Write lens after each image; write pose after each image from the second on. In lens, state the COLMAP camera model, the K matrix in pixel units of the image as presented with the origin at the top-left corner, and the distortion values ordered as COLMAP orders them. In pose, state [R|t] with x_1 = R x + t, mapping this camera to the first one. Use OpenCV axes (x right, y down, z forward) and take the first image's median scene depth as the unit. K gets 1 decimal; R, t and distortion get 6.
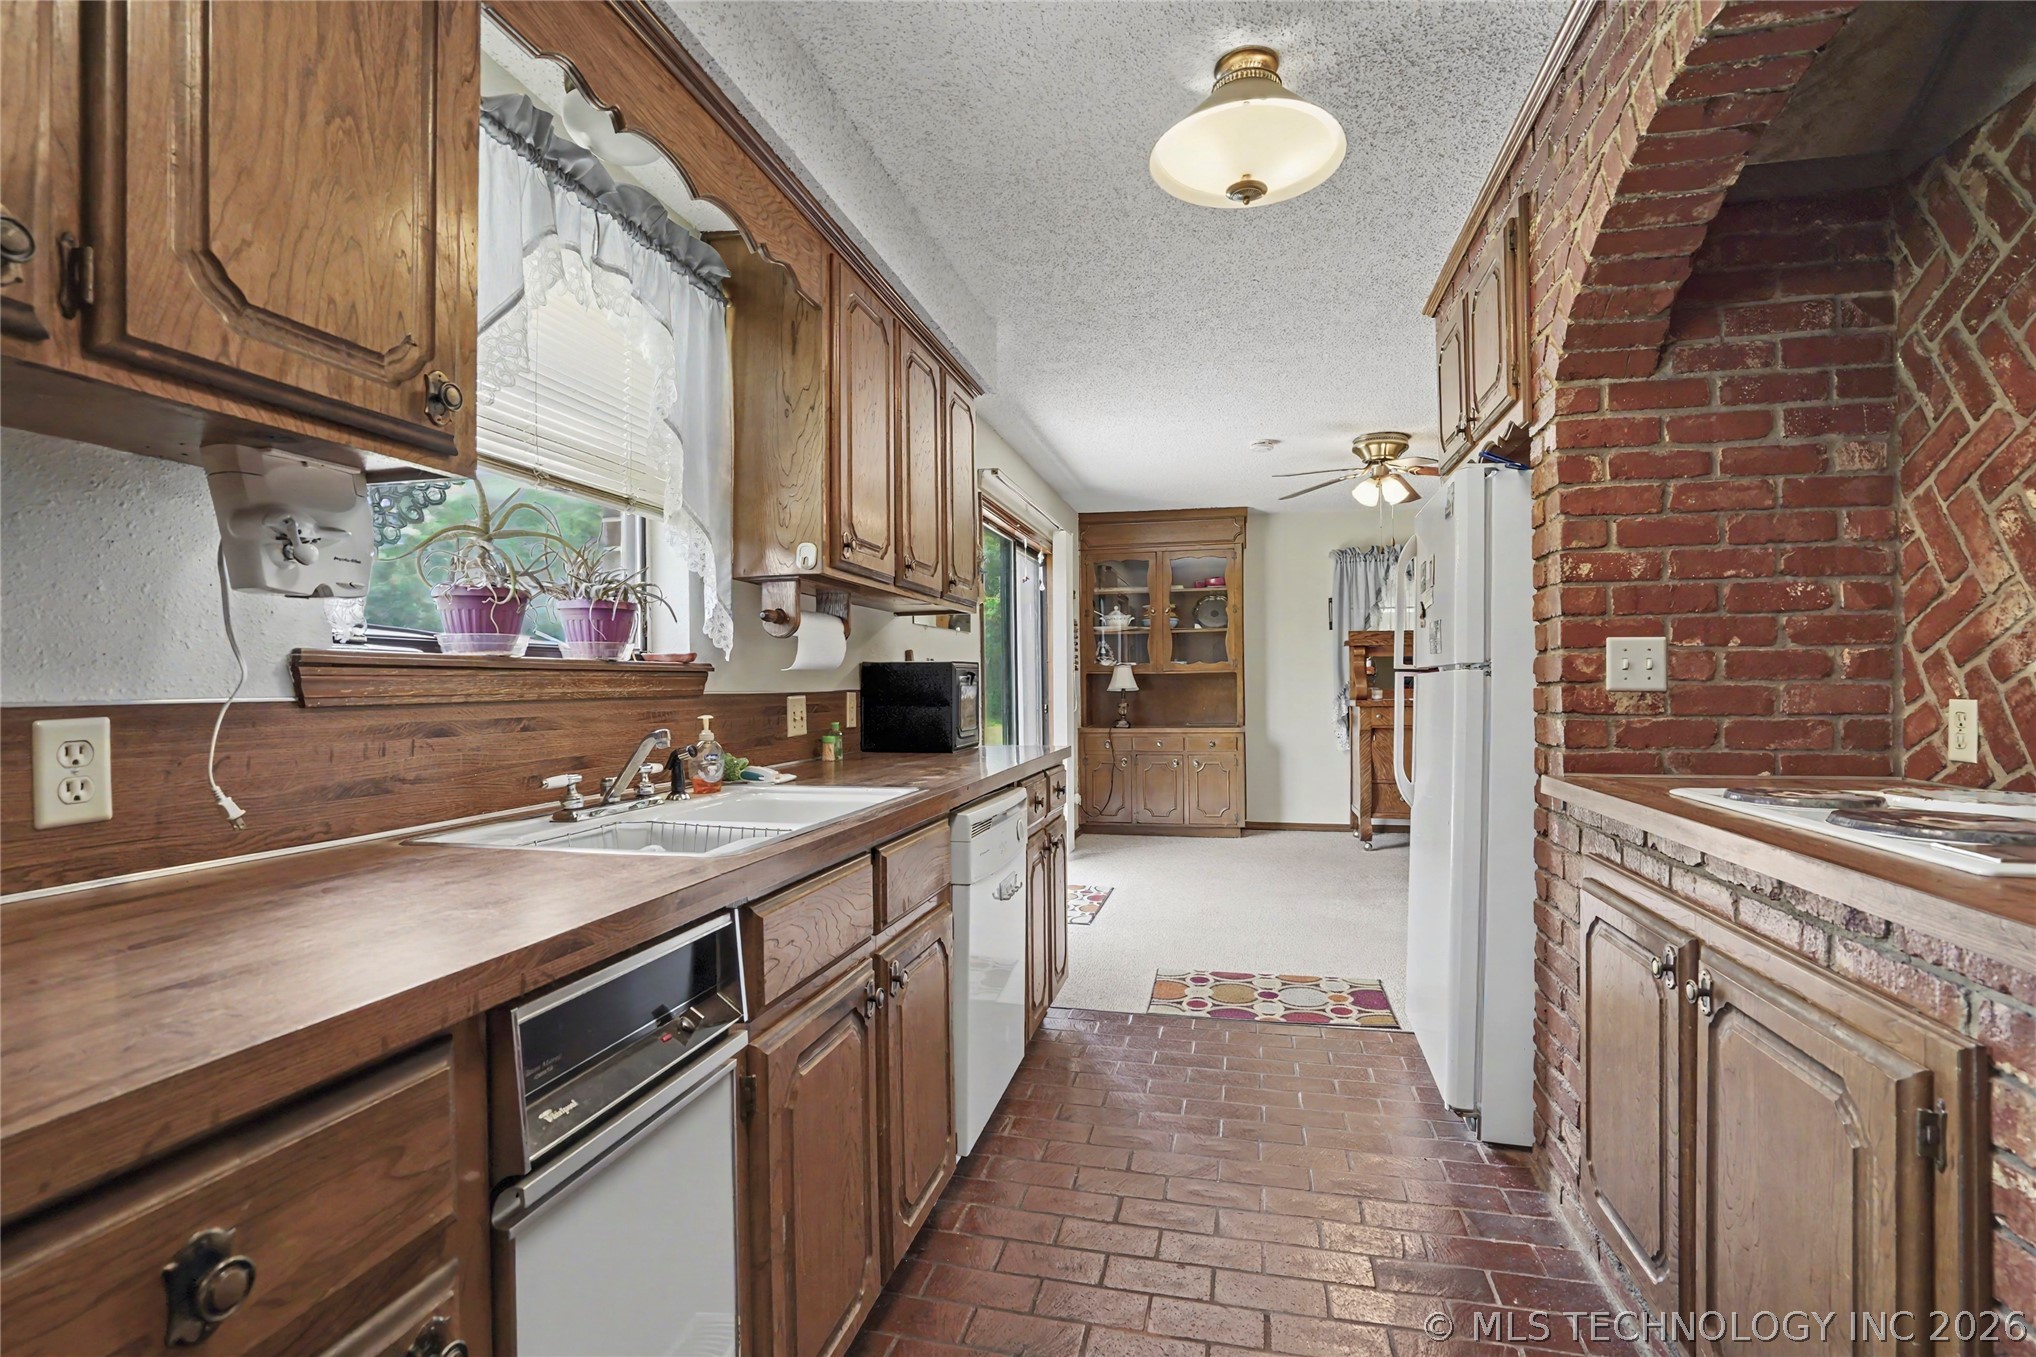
lens RADIAL K [[958.7, 0, 1012.7], [0, 958.7, 680.0], [0, 0, 1]] dist [-0.058124, 0.021369]
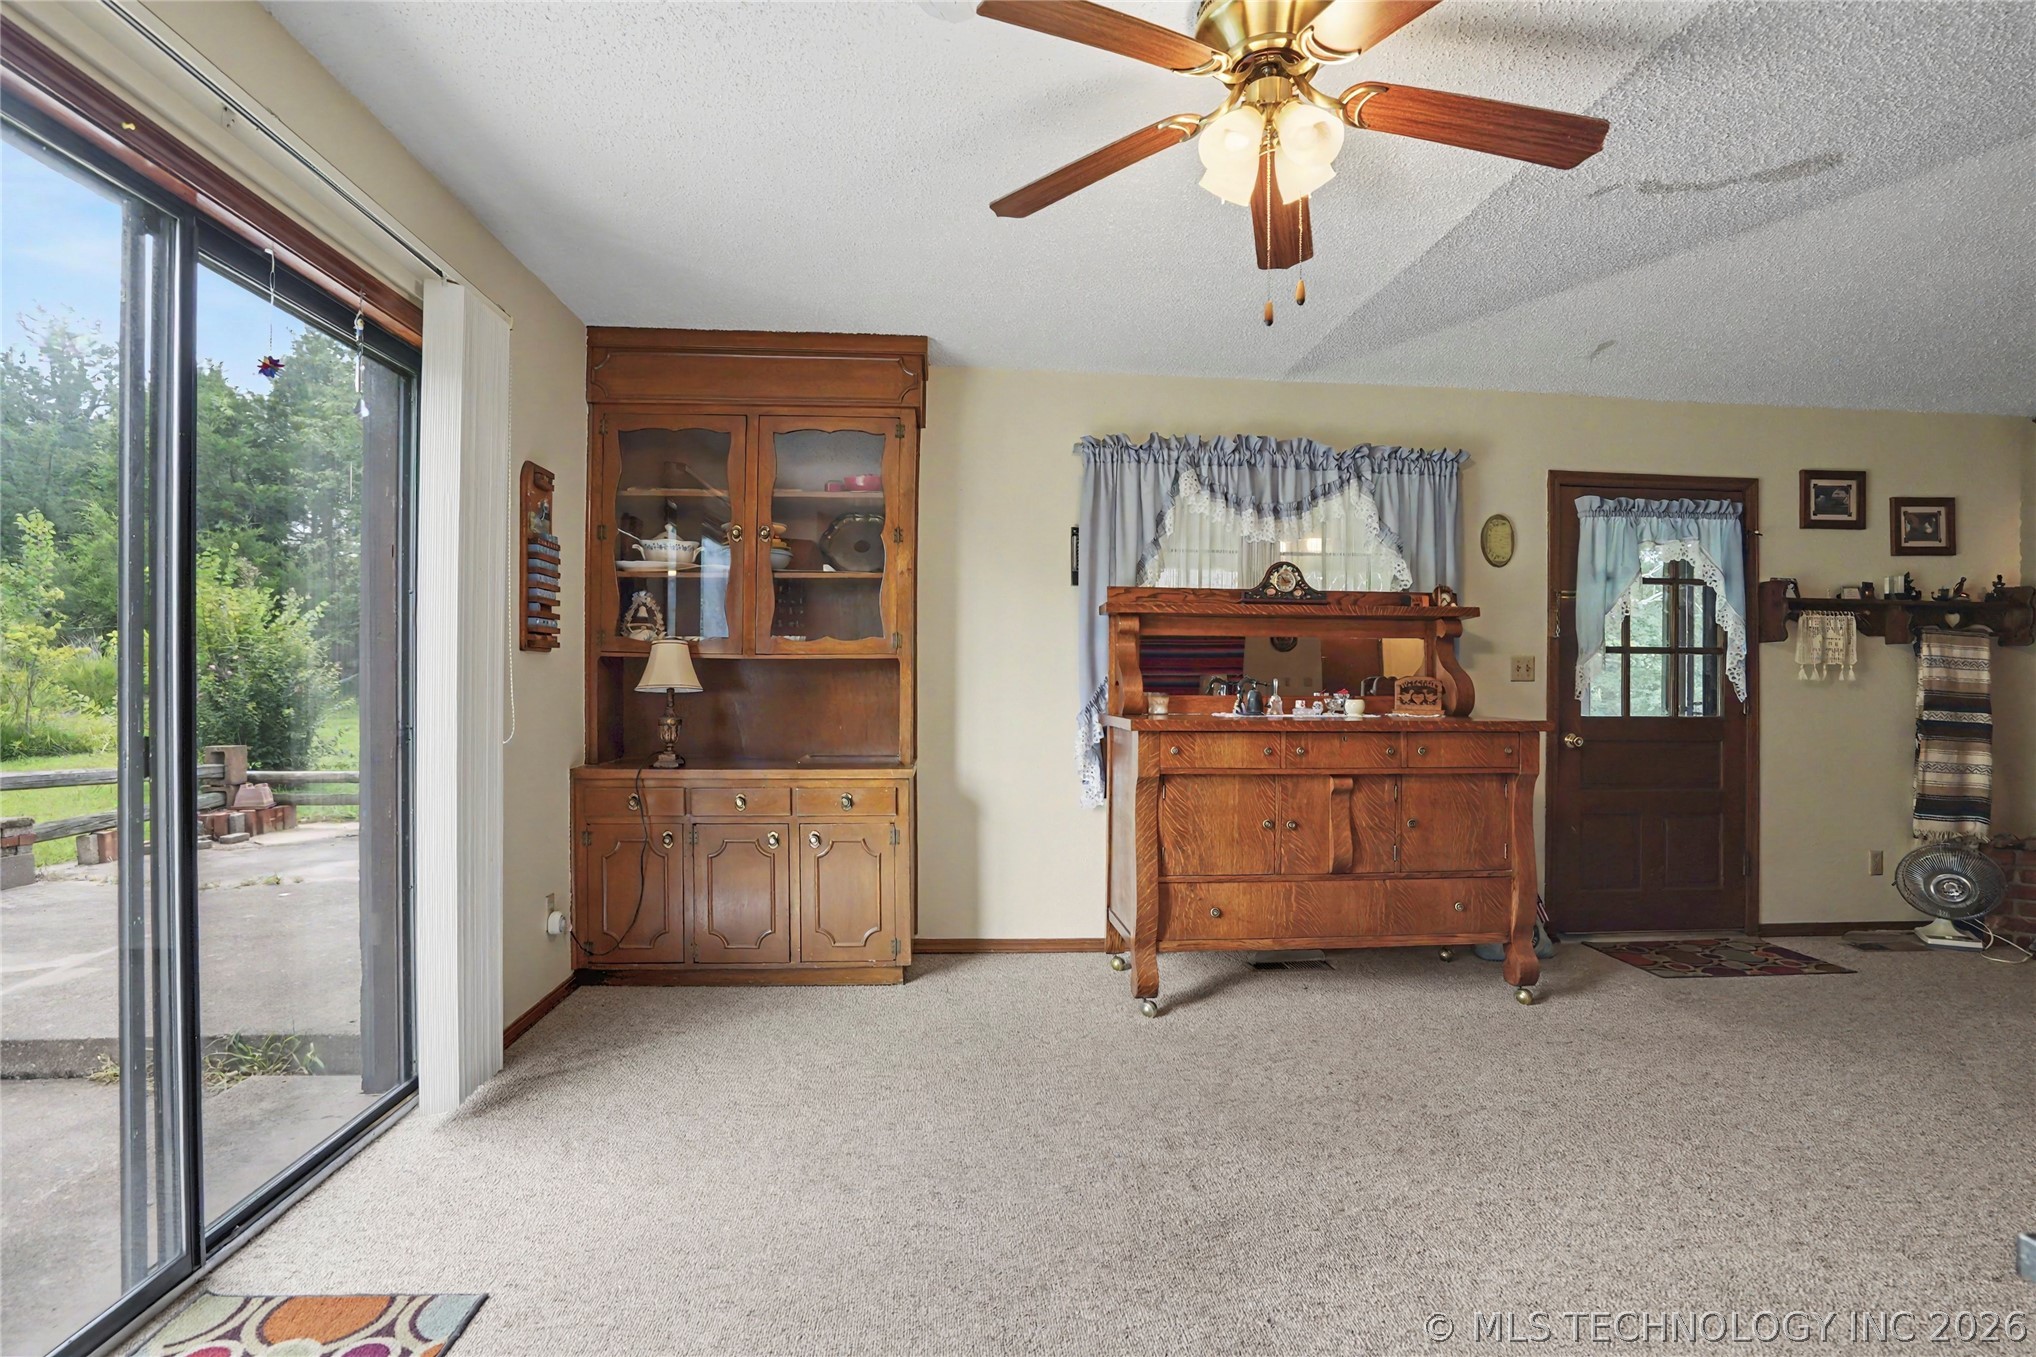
lens RADIAL K [[969.9, 0, 1018.0], [0, 969.9, 694.3], [0, 0, 1]] dist [-0.060959, 0.020505]
pose [[0.951255, 0.012788, 0.308141, 0.438572], [-0.016378, 0.999825, 0.009068, 0.016460], [-0.307971, -0.013673, 0.951297, 1.585148]]
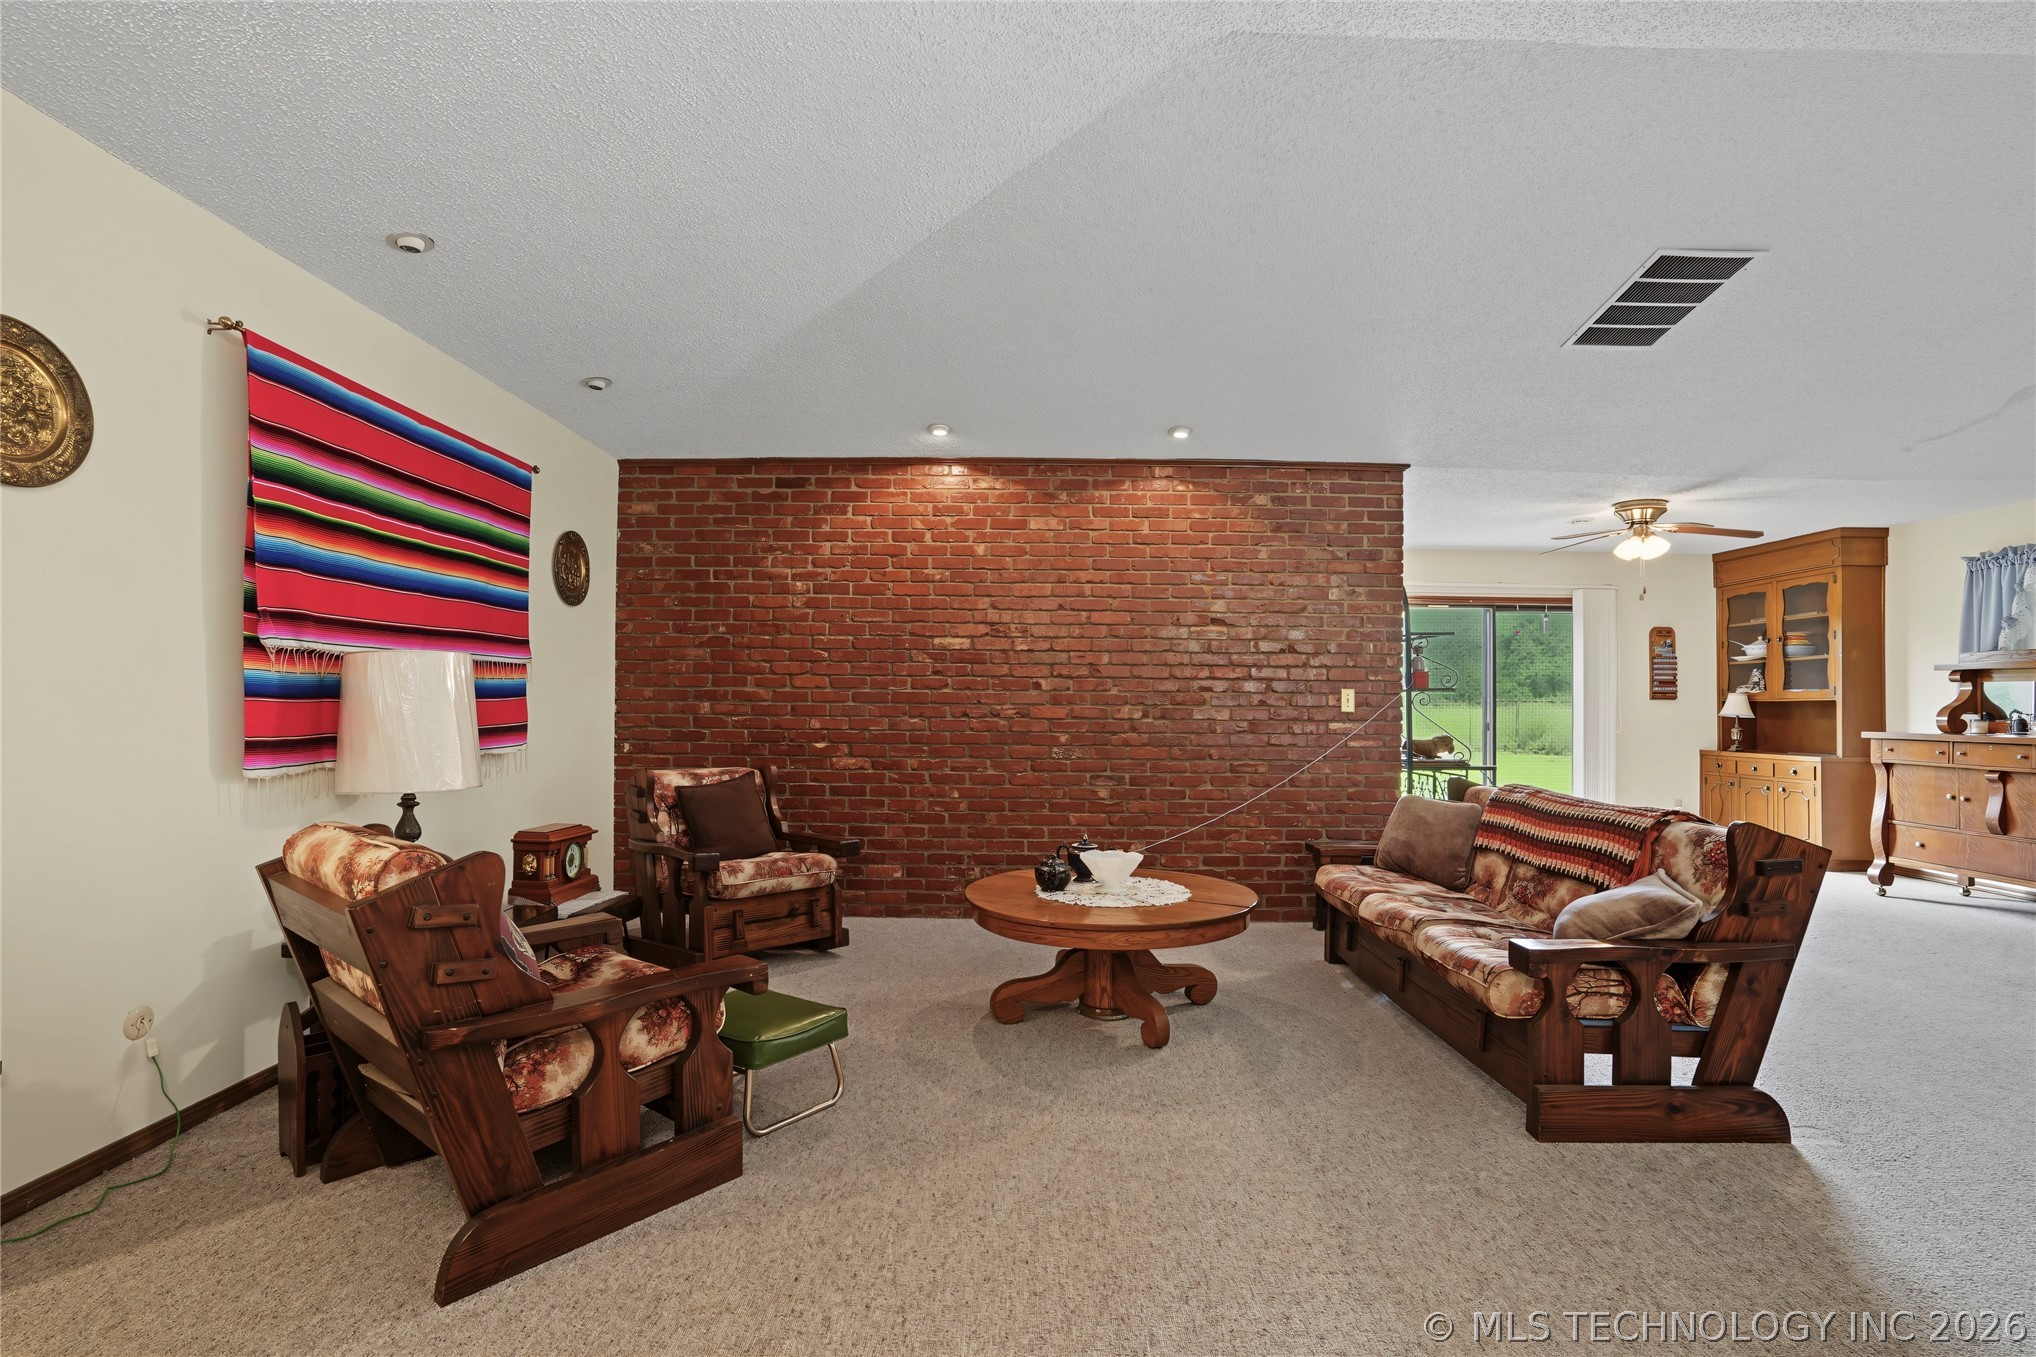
lens RADIAL K [[952.6, 0, 1007.7], [0, 952.6, 687.6], [0, 0, 1]] dist [-0.064073, 0.021145]
pose [[0.221316, -0.005457, -0.975187, 3.058498], [-0.011350, 0.999902, -0.008171, -0.012812], [0.975136, 0.012877, 0.221233, -0.034077]]
